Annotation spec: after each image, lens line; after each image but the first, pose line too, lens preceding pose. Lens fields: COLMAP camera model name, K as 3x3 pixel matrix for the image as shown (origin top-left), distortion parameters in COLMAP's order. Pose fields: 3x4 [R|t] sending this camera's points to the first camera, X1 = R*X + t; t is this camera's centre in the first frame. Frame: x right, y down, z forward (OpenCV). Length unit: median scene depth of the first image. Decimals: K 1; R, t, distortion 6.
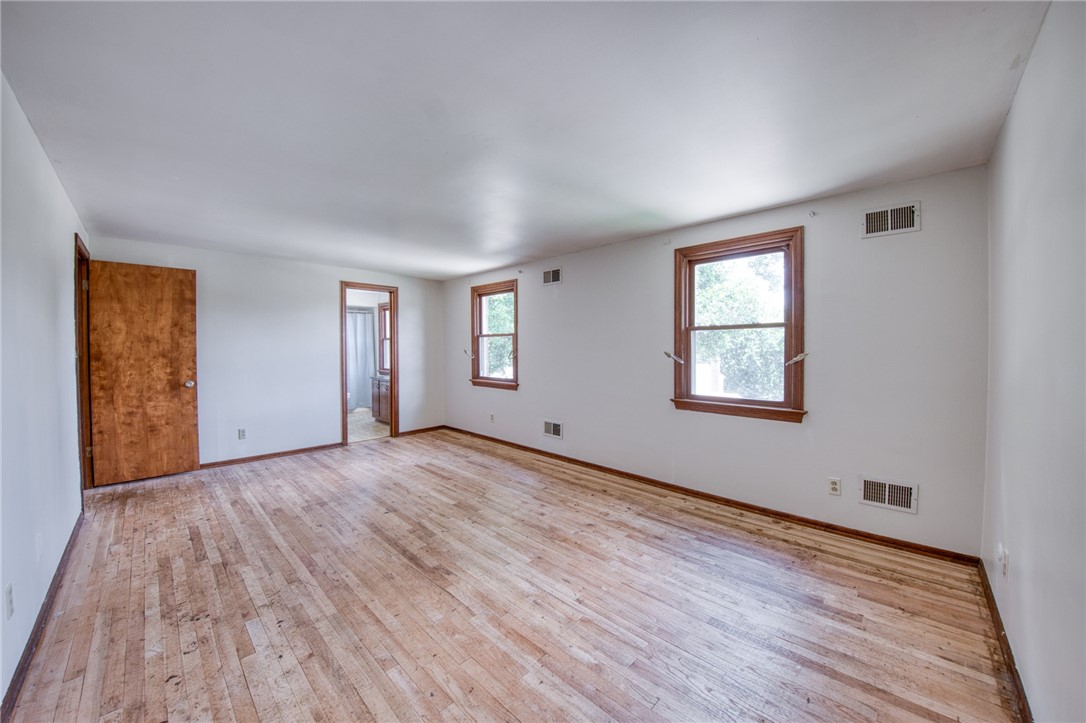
lens RADIAL K [[392.2, 0, 534.5], [0, 392.2, 354.0], [0, 0, 1]] dist [-0.007248, -0.008989]
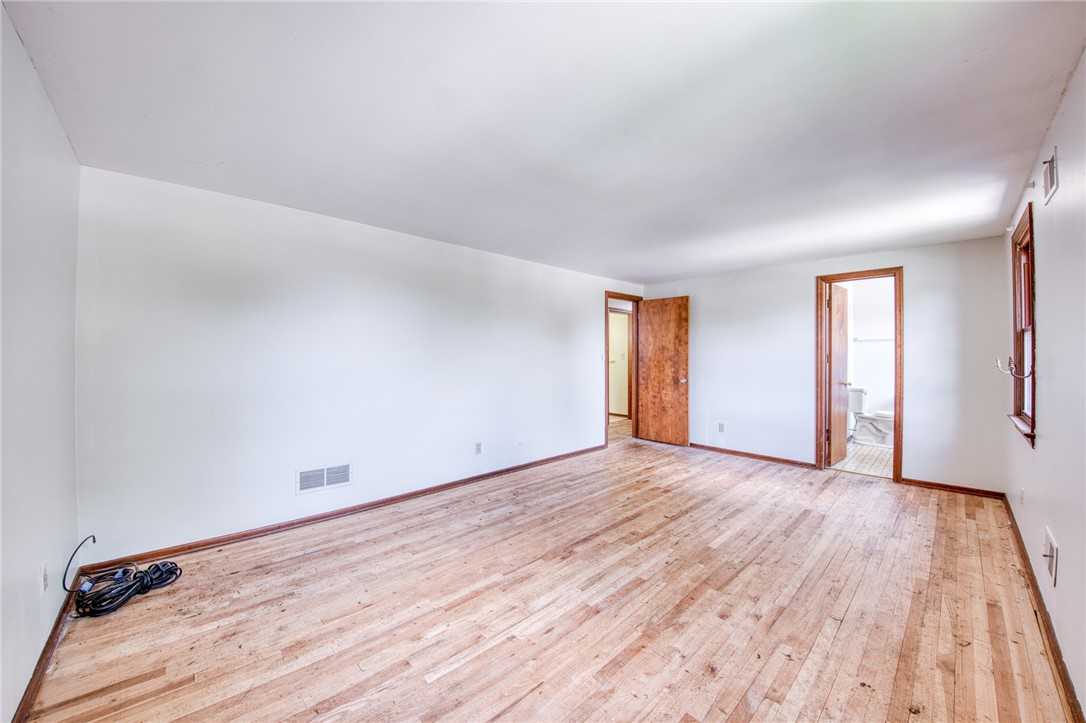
lens RADIAL K [[392.2, 0, 534.5], [0, 392.2, 354.0], [0, 0, 1]] dist [-0.007248, -0.008989]
pose [[-0.041216, -0.000605, -0.999150, 0.548312], [-0.017126, 0.999853, 0.000101, -0.007666], [0.999003, 0.017116, -0.041220, 0.592156]]
